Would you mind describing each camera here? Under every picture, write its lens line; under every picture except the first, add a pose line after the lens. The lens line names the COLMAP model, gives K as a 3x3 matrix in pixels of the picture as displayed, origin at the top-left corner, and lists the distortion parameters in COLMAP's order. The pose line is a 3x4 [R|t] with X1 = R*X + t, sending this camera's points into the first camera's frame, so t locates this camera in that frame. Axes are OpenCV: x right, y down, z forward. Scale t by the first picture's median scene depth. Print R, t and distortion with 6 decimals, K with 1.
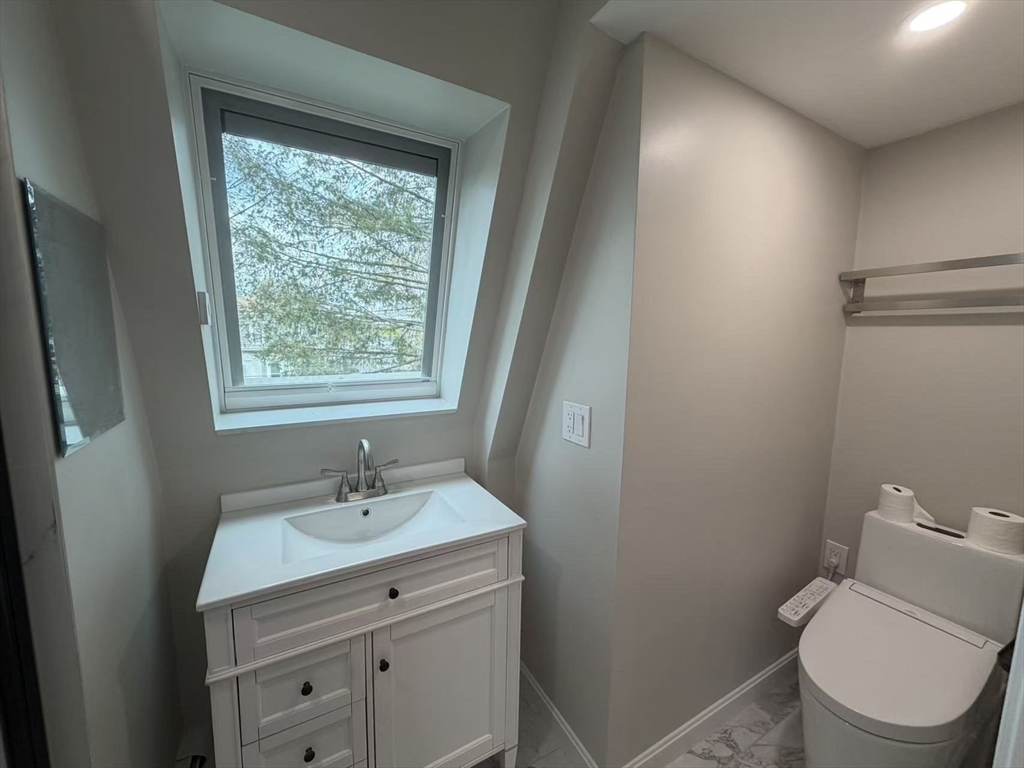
lens RADIAL K [[407.9, 0, 507.7], [0, 407.9, 382.7], [0, 0, 1]] dist [0.000827, -0.000169]
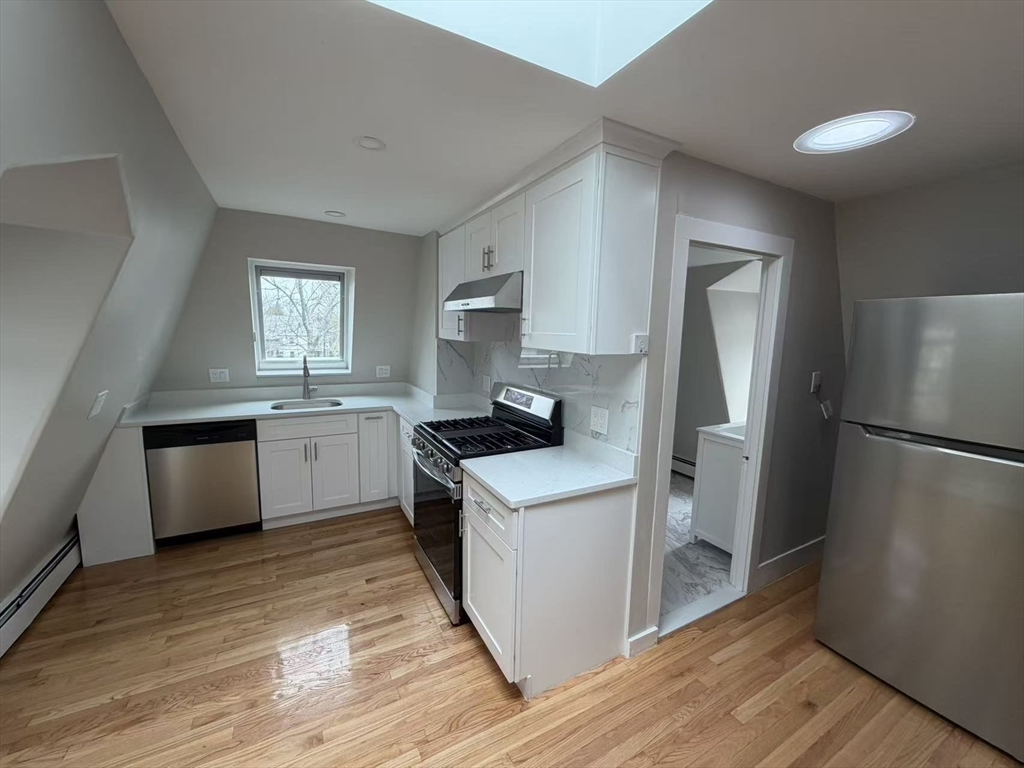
lens RADIAL K [[407.9, 0, 507.7], [0, 407.9, 382.7], [0, 0, 1]] dist [0.000827, -0.000169]
pose [[0.999507, 0.018591, -0.025314, 1.082130], [-0.018246, 0.999739, 0.013774, 0.089603], [0.025563, -0.013306, 0.999585, -1.755339]]
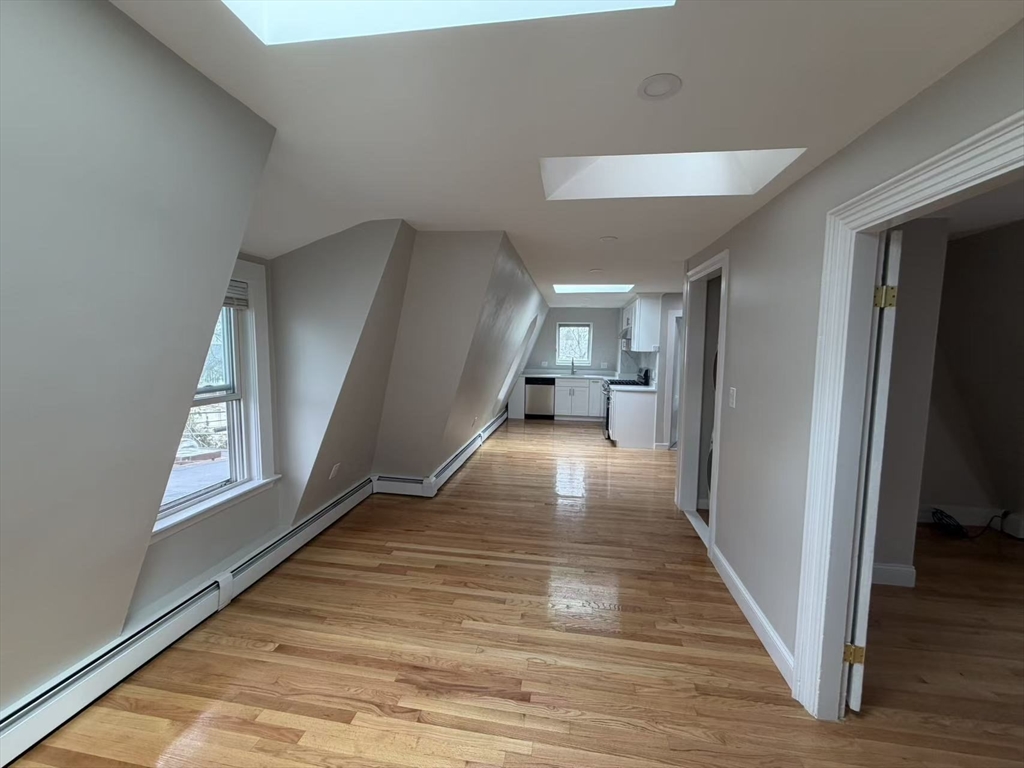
lens RADIAL K [[407.9, 0, 507.7], [0, 407.9, 382.7], [0, 0, 1]] dist [0.000827, -0.000169]
pose [[0.775392, 0.057006, -0.628902, 3.209648], [-0.079496, 0.996806, -0.007659, 0.546097], [0.626456, 0.055934, 0.777447, -5.170204]]
